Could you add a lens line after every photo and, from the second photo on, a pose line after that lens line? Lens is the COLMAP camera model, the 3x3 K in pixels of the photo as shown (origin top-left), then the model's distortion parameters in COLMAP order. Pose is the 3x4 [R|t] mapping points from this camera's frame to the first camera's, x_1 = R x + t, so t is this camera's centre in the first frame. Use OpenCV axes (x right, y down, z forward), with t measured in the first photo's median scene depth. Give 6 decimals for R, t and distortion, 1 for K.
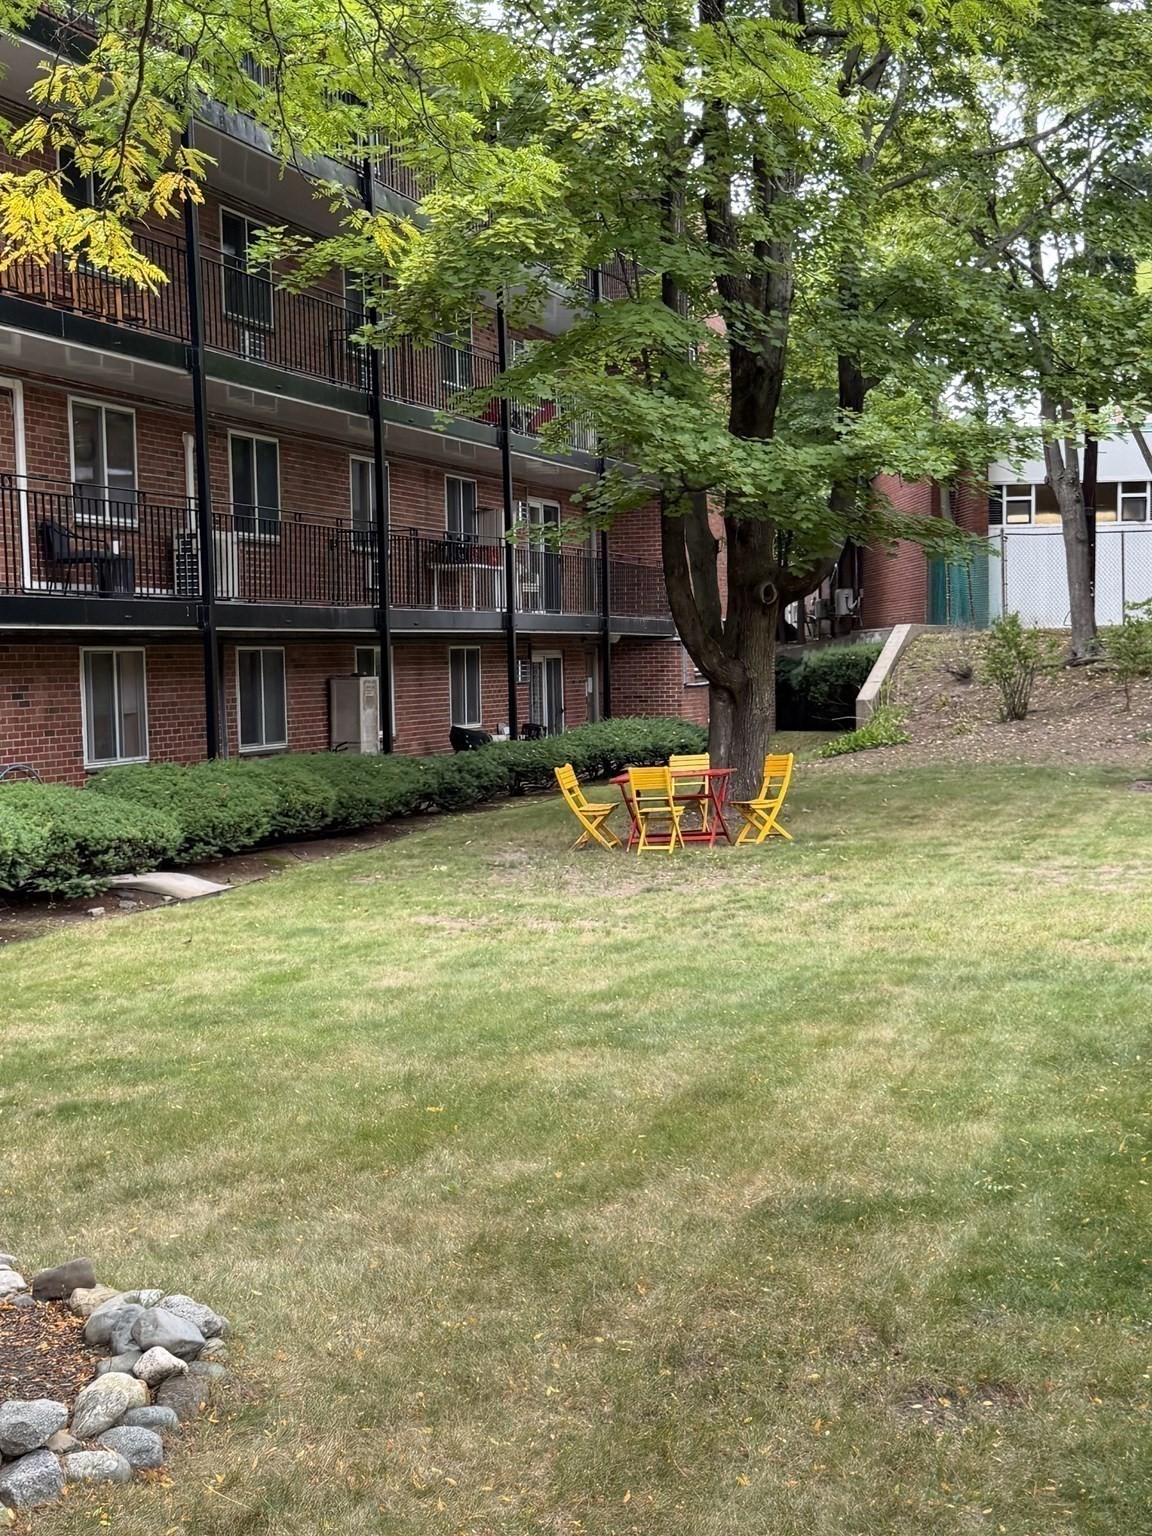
lens RADIAL K [[2107.2, 0, 579.5], [0, 2107.2, 801.7], [0, 0, 1]] dist [0.098884, 0.000000]
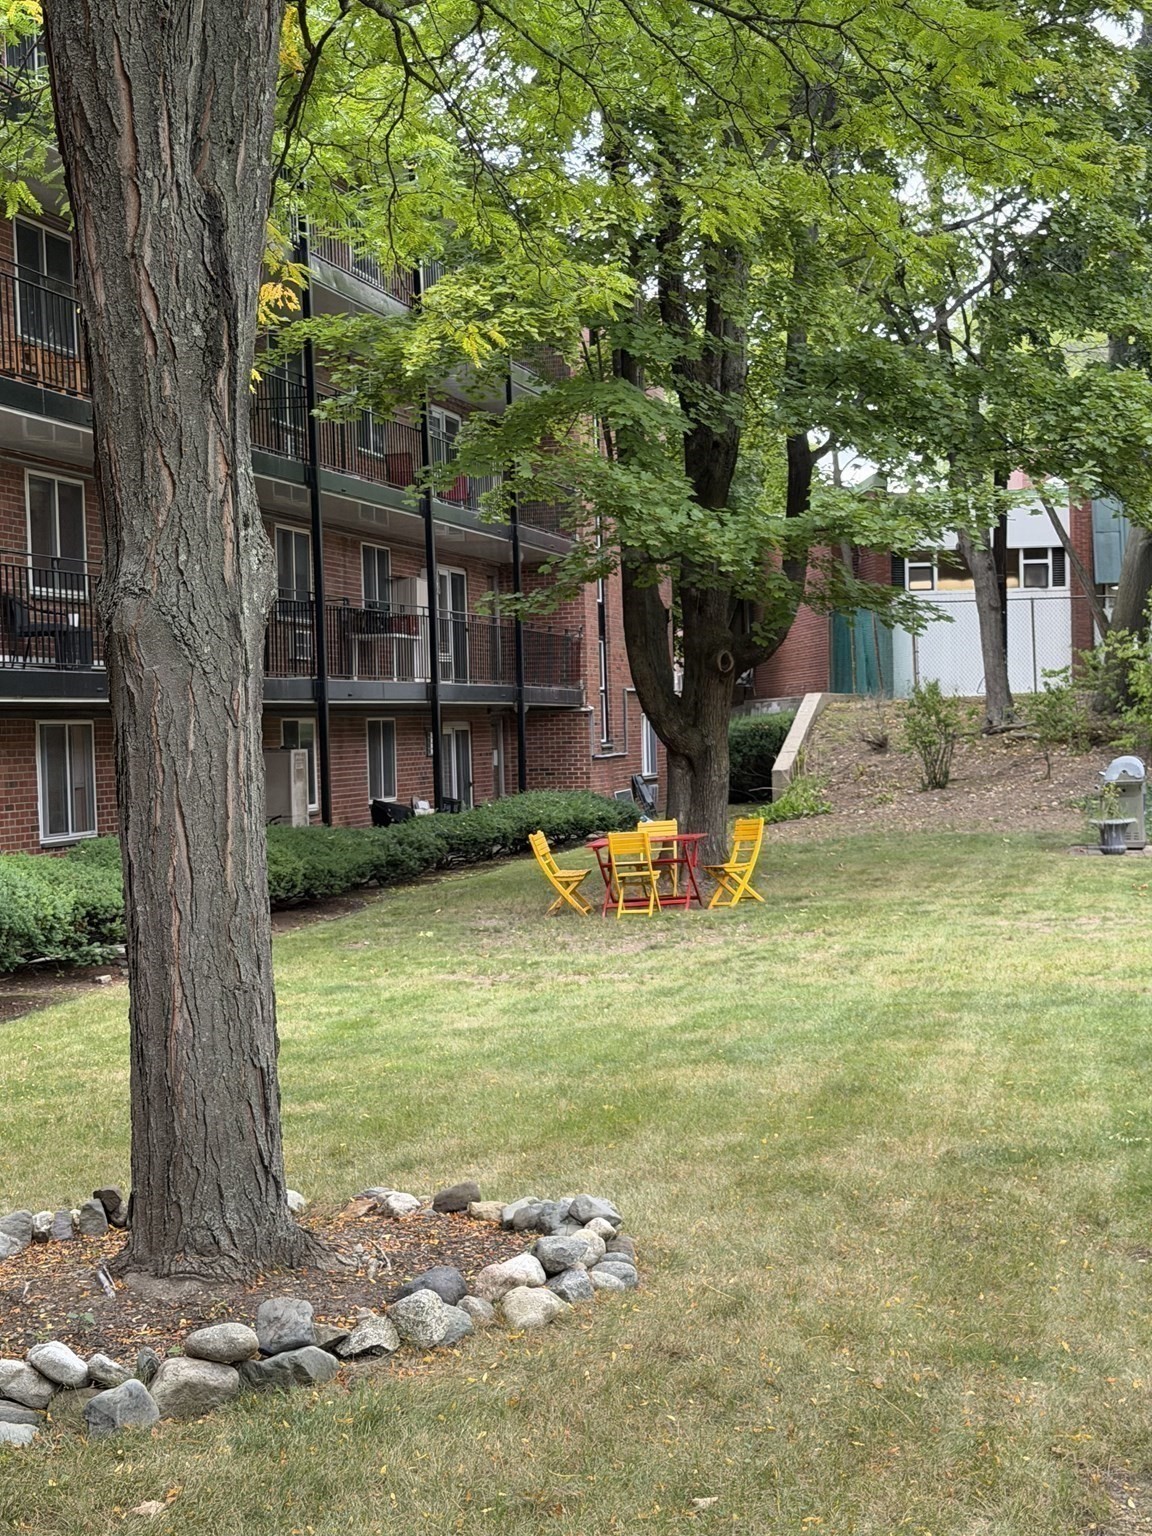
lens RADIAL K [[2313.5, 0, 578.7], [0, 2313.5, 775.7], [0, 0, 1]] dist [0.119248, 0.000000]
pose [[0.997065, -0.010375, 0.075849, -0.067129], [0.014159, 0.998673, -0.049519, 0.010289], [-0.075235, 0.050448, 0.995889, -0.100916]]
